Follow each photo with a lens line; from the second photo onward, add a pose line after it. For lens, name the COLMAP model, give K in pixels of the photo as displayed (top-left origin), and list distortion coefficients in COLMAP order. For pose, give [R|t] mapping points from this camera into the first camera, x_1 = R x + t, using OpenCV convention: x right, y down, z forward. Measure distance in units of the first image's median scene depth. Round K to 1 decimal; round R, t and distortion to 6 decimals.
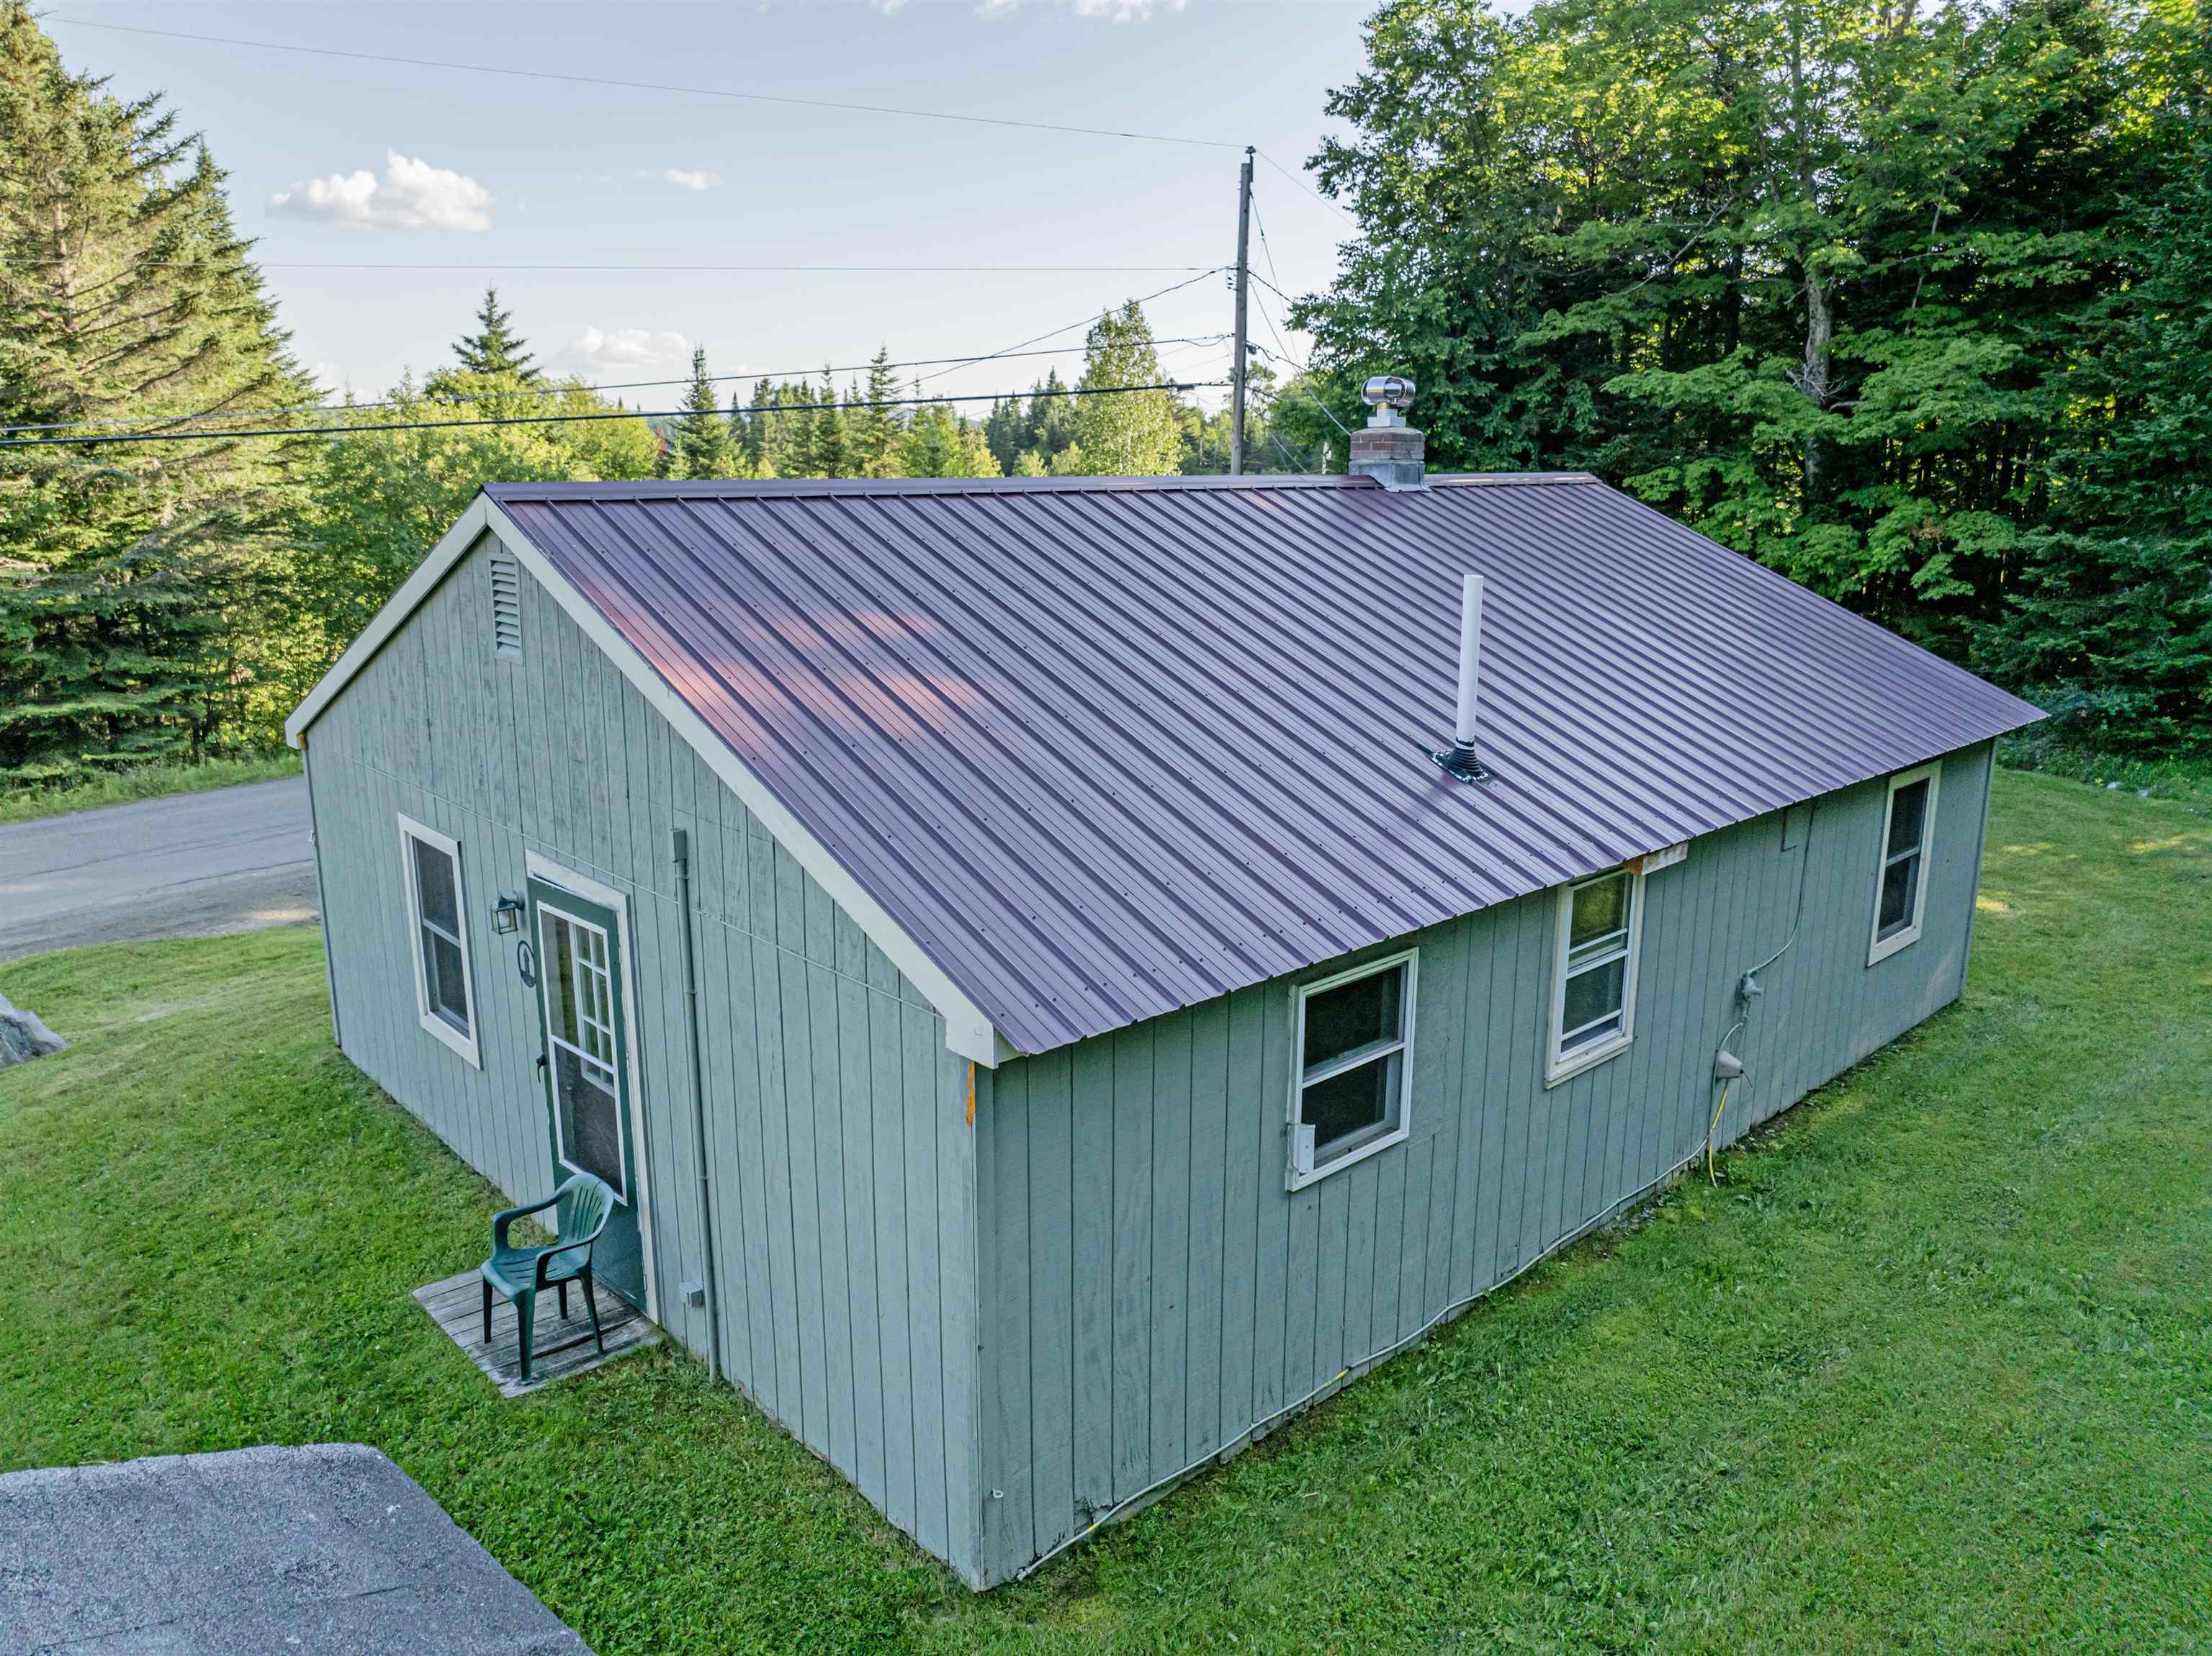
lens RADIAL K [[1559.4, 0, 1107.6], [0, 1559.4, 822.1], [0, 0, 1]] dist [-0.040847, 0.013158]
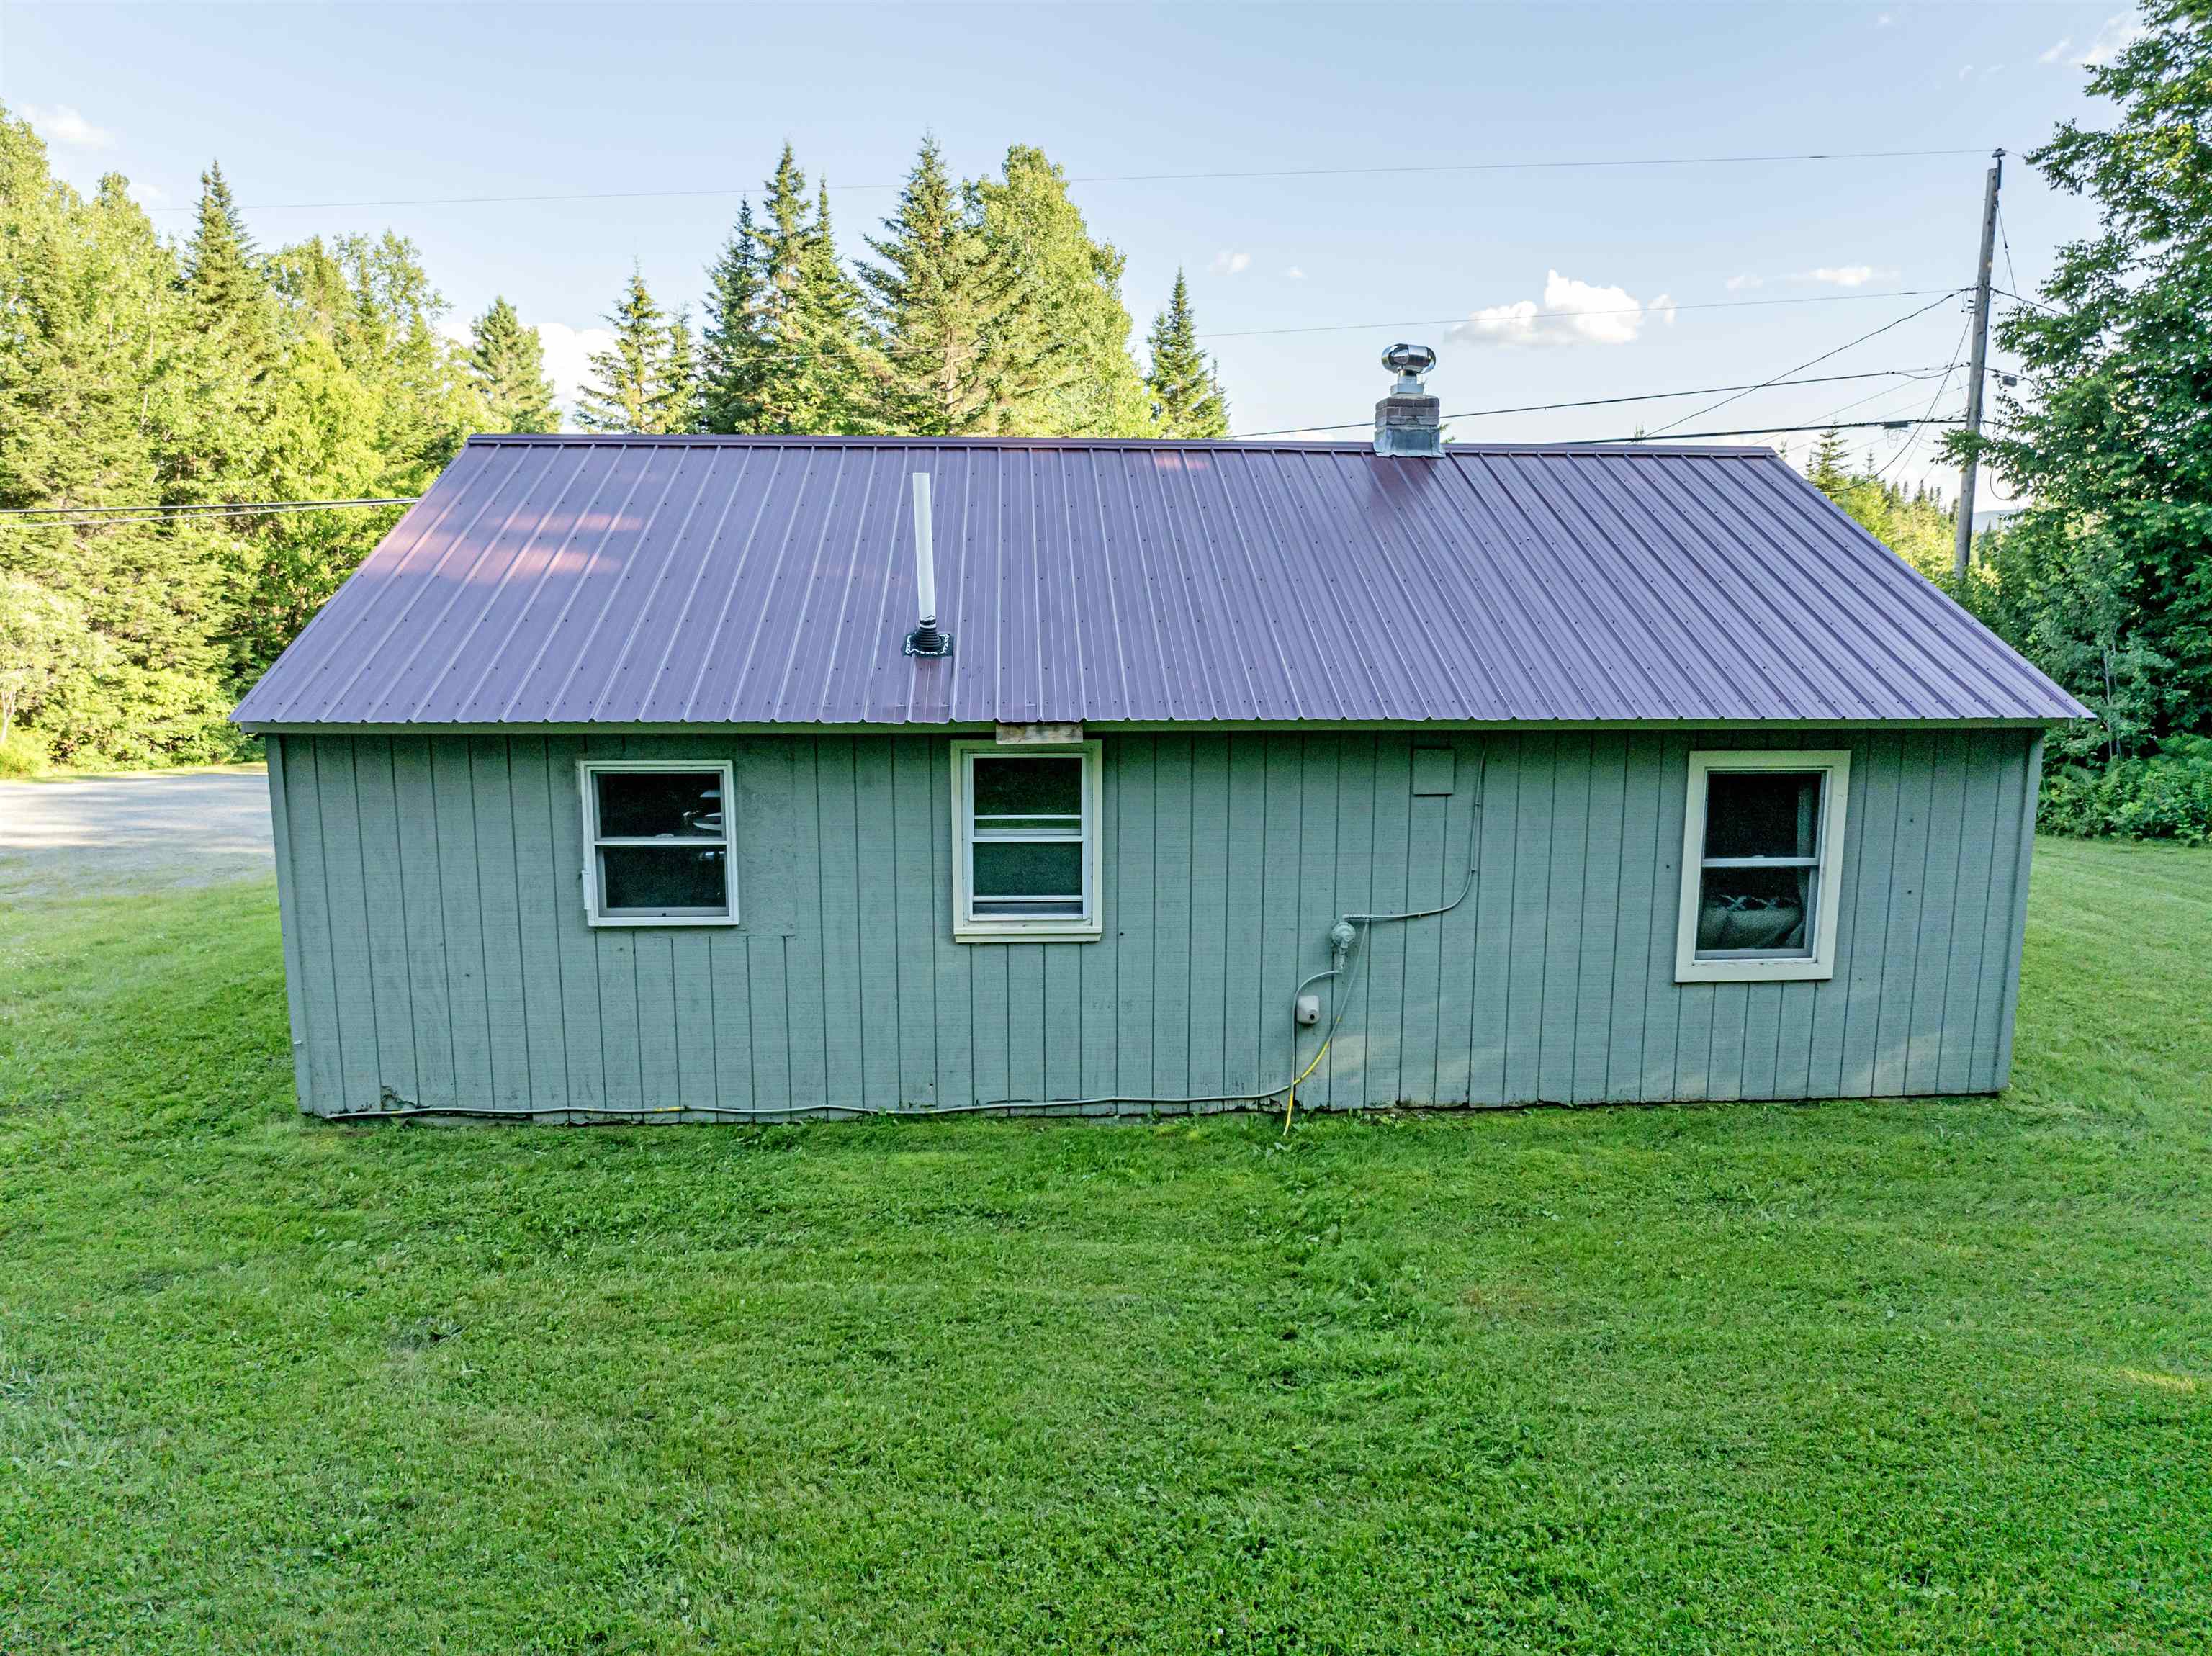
lens RADIAL K [[1559.4, 0, 1103.3], [0, 1559.4, 823.9], [0, 0, 1]] dist [-0.040847, 0.013158]
pose [[0.772349, 0.107469, -0.626042, 0.346868], [-0.146637, 0.989128, -0.011108, 0.028598], [0.618041, 0.100380, 0.779711, 0.066273]]
